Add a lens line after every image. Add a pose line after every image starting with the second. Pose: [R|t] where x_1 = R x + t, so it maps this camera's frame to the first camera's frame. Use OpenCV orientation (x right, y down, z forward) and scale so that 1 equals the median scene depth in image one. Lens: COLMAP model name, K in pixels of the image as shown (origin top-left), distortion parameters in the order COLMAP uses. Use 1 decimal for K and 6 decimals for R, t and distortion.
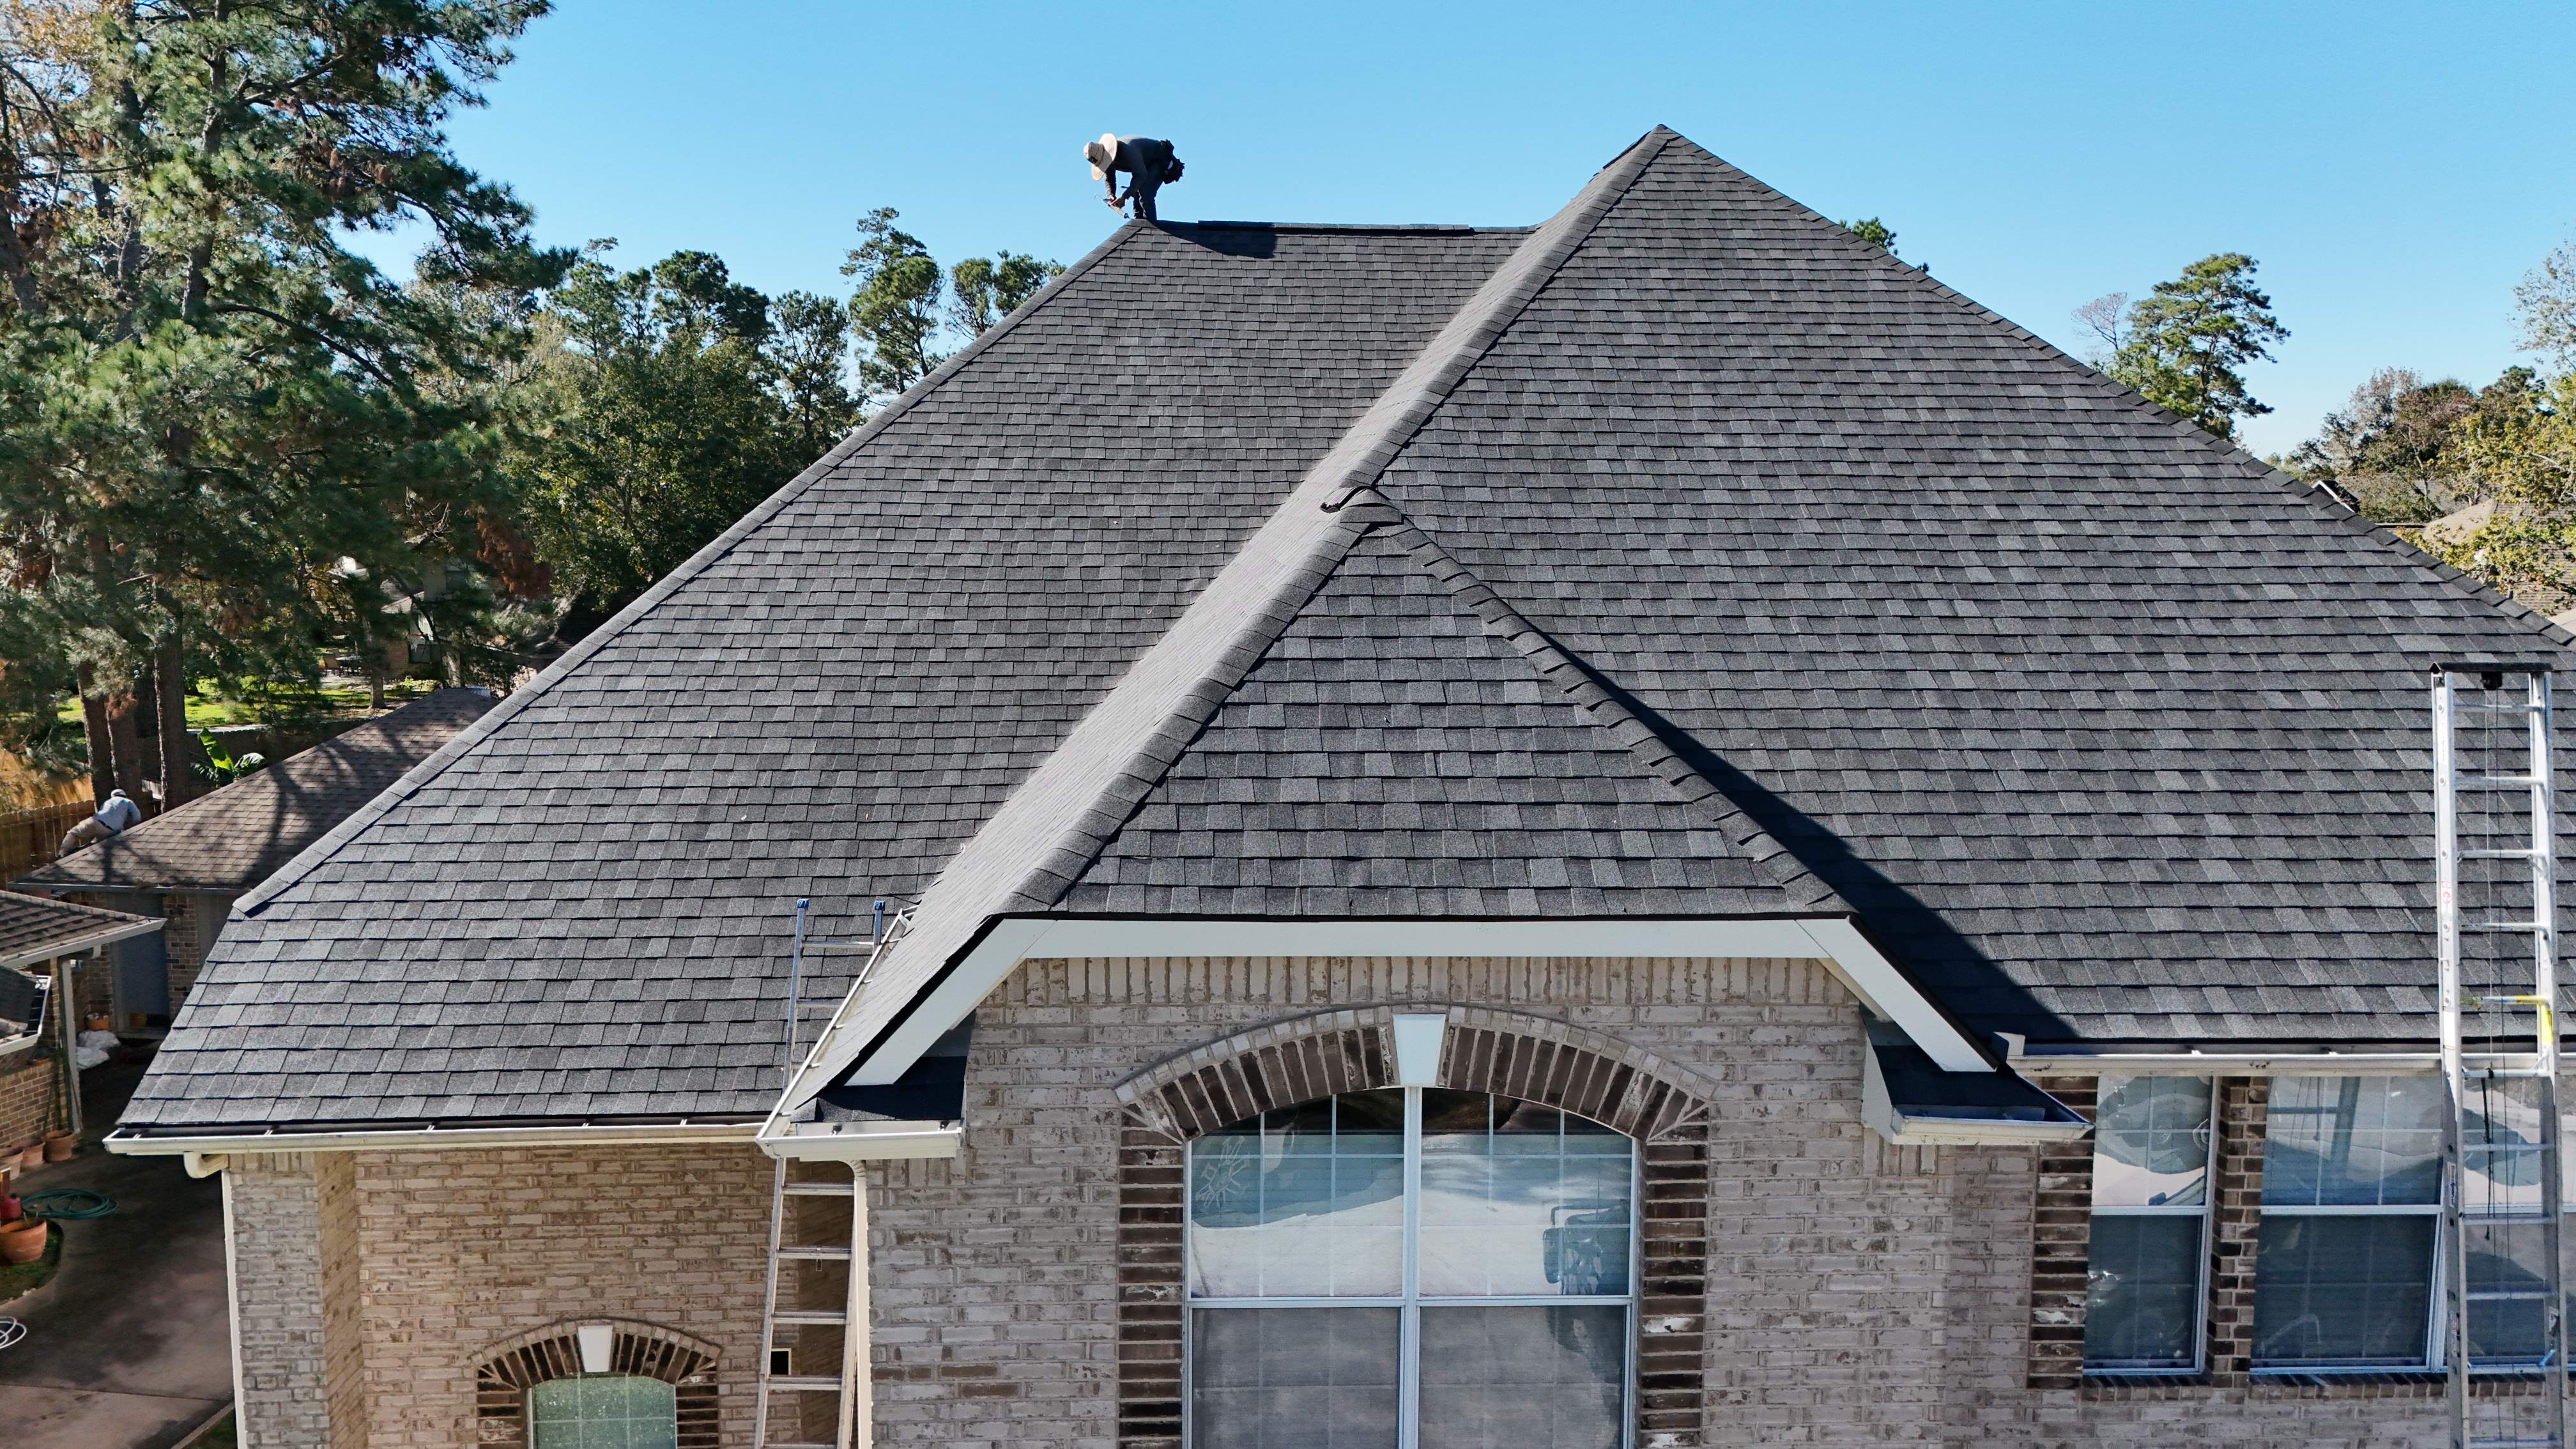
lens RADIAL K [[1893.3, 0, 1284.6], [0, 1893.3, 712.7], [0, 0, 1]] dist [0.073011, -0.067171]
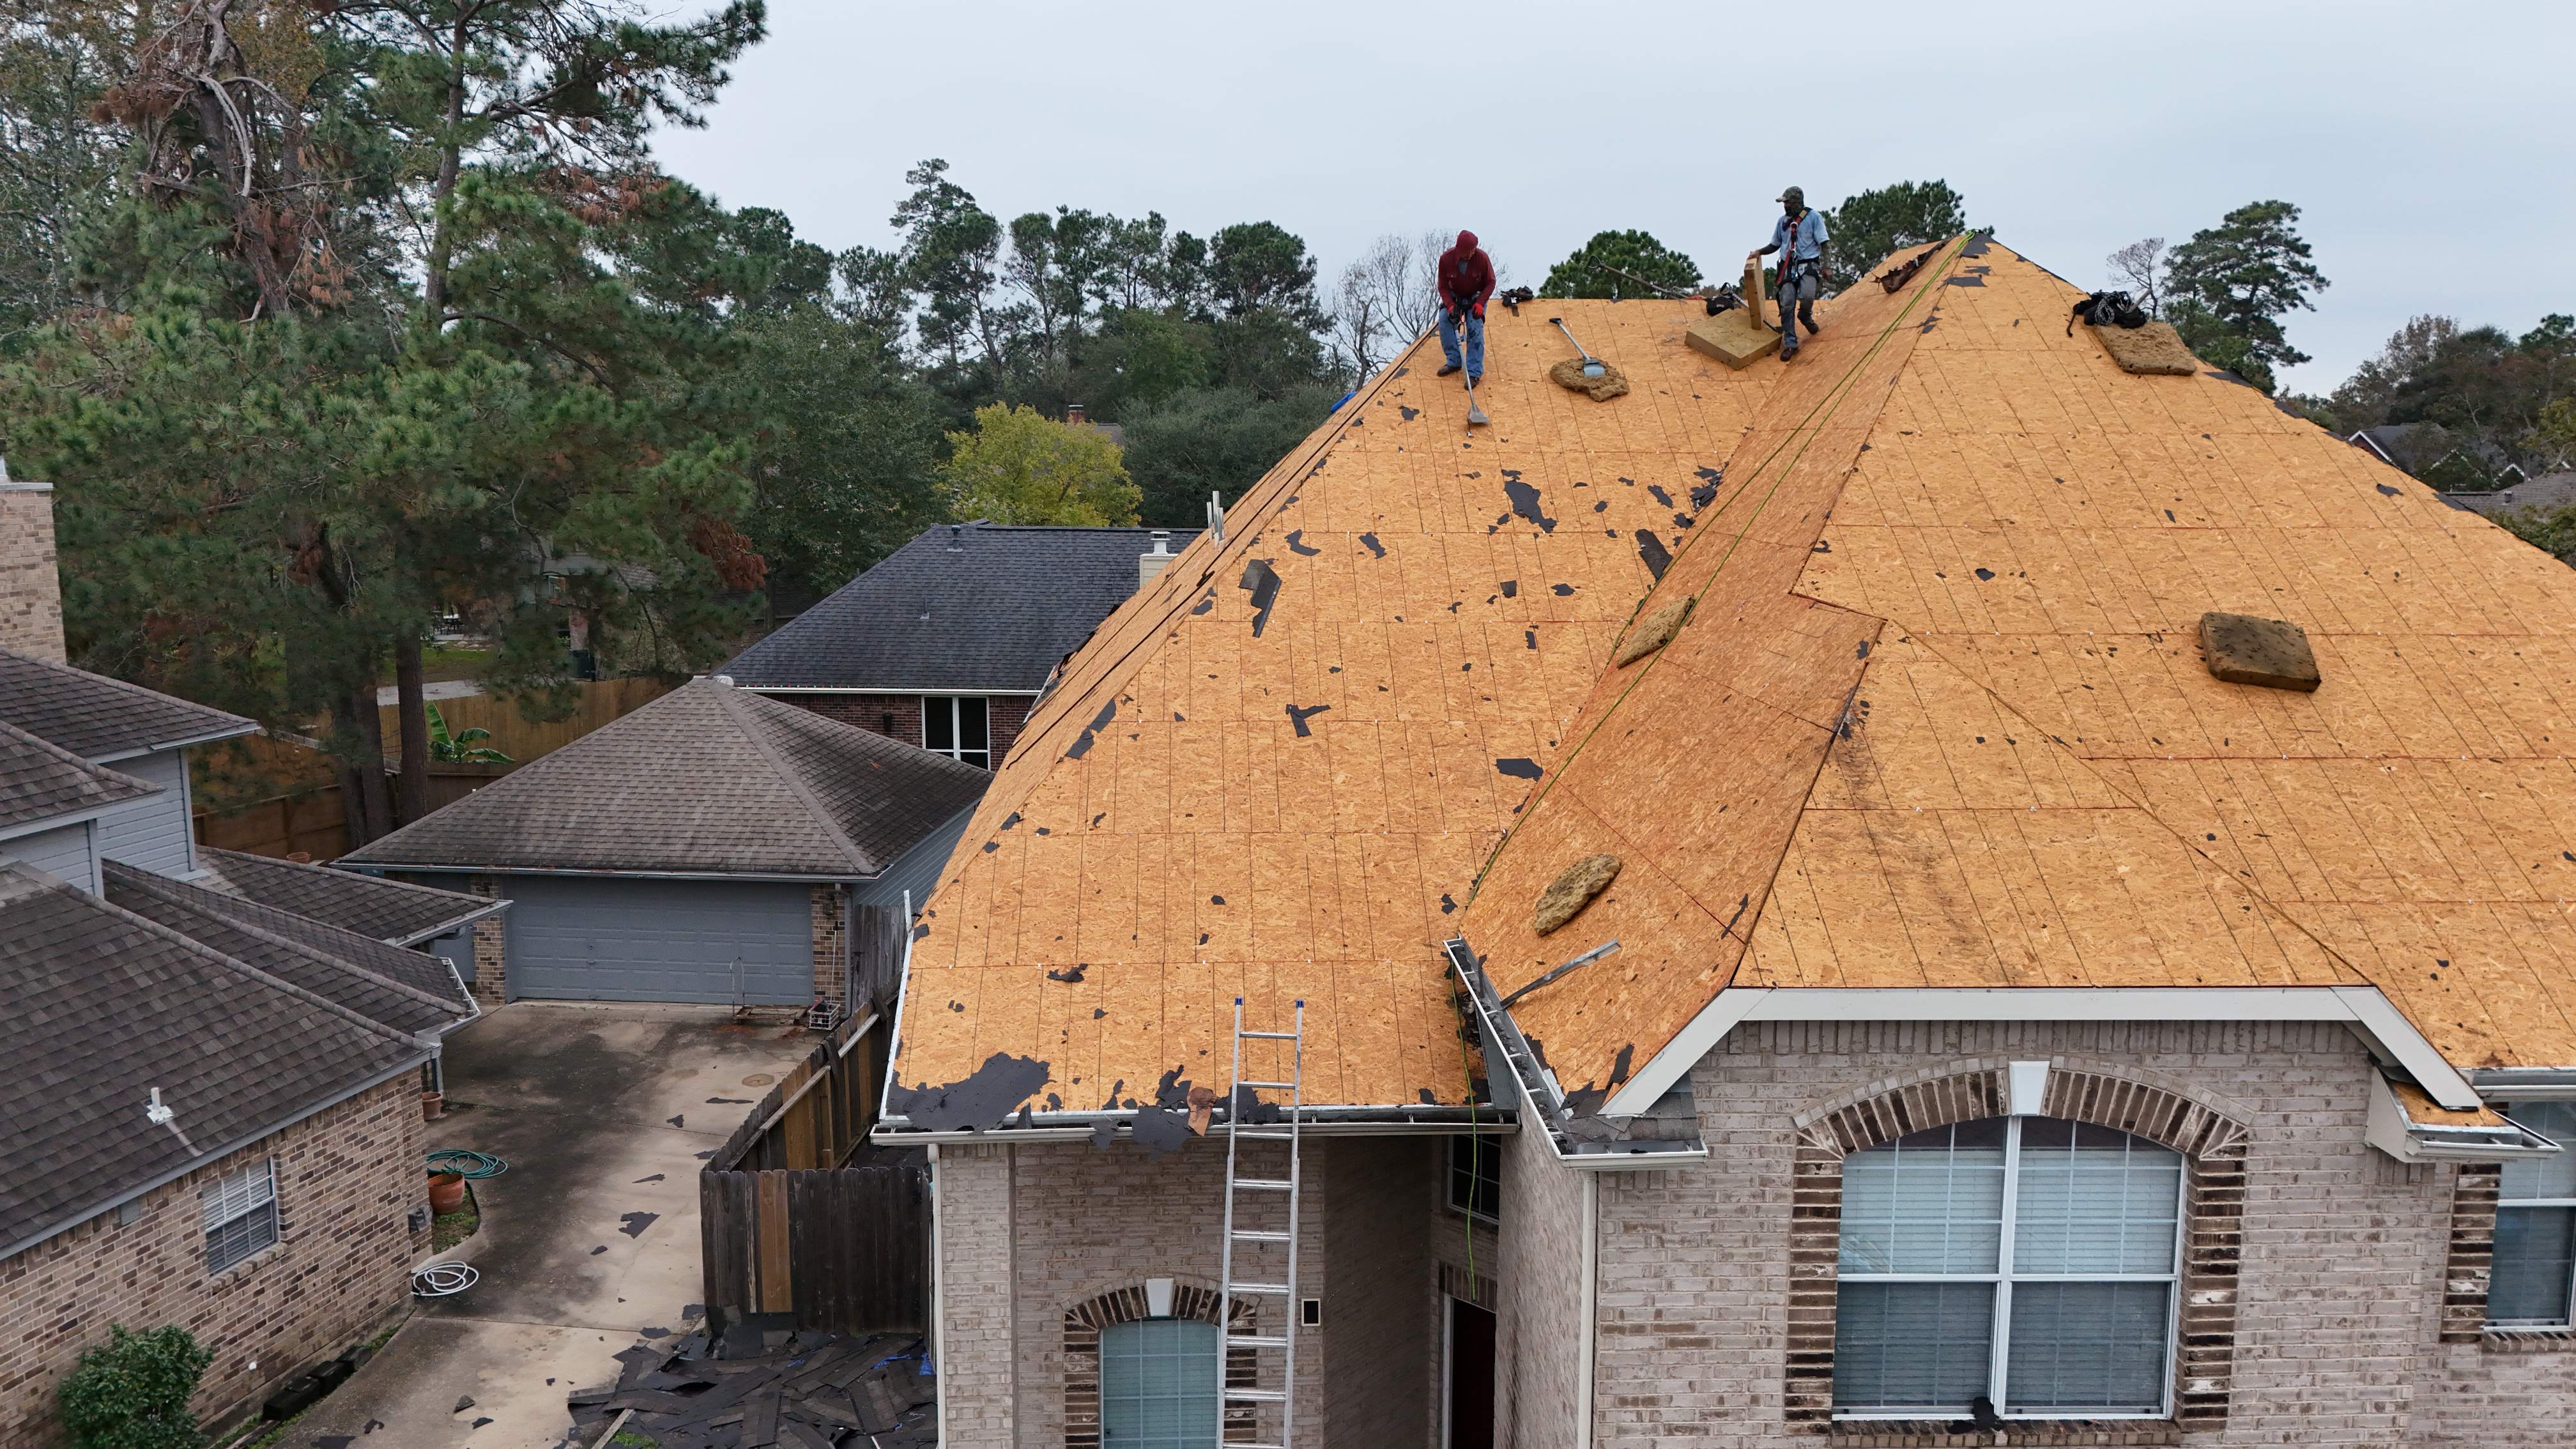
lens RADIAL K [[1893.3, 0, 1279.6], [0, 1893.3, 705.5], [0, 0, 1]] dist [0.073011, -0.067171]
pose [[0.999991, -0.000215, -0.004321, -0.282325], [0.000345, 0.999545, 0.030163, -0.080150], [0.004312, -0.030164, 0.999536, -0.196315]]
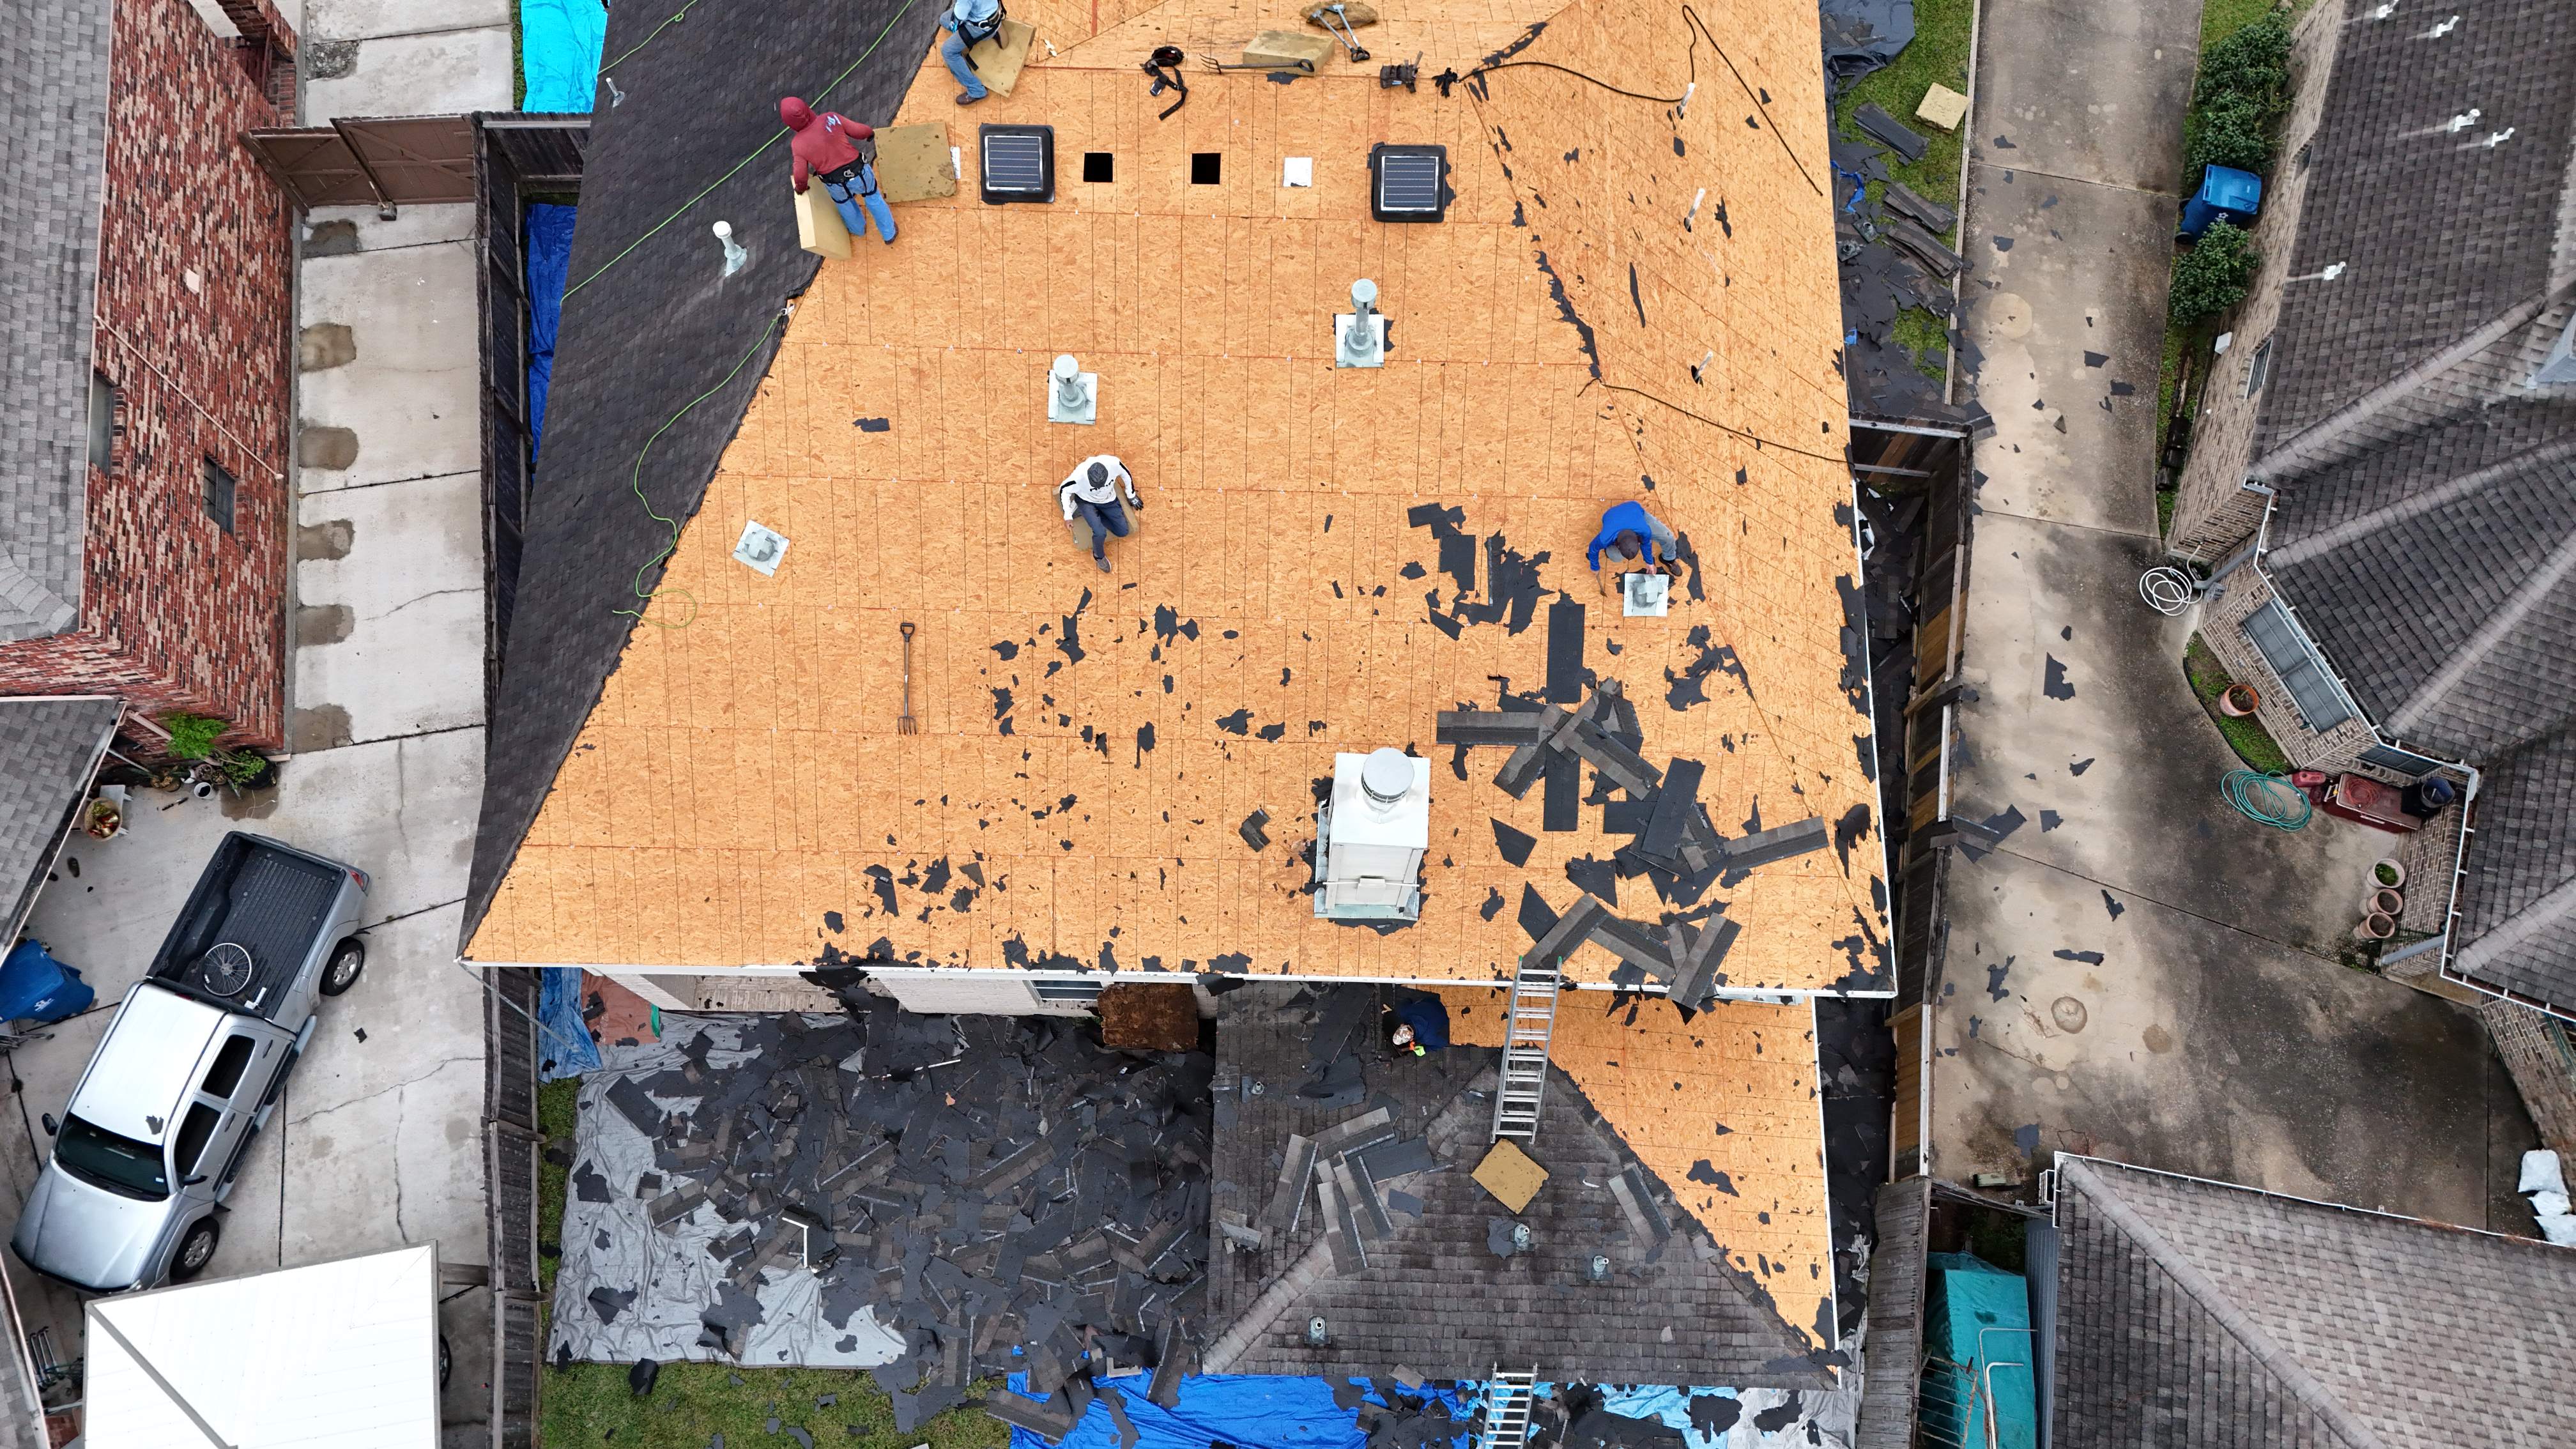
lens RADIAL K [[1893.3, 0, 1286.2], [0, 1893.3, 718.6], [0, 0, 1]] dist [0.073011, -0.067171]
pose [[-0.996962, -0.077702, 0.005477, -0.034250], [-0.010696, 0.206203, 0.978451, -1.737951], [-0.077157, 0.975419, -0.206407, 2.336584]]
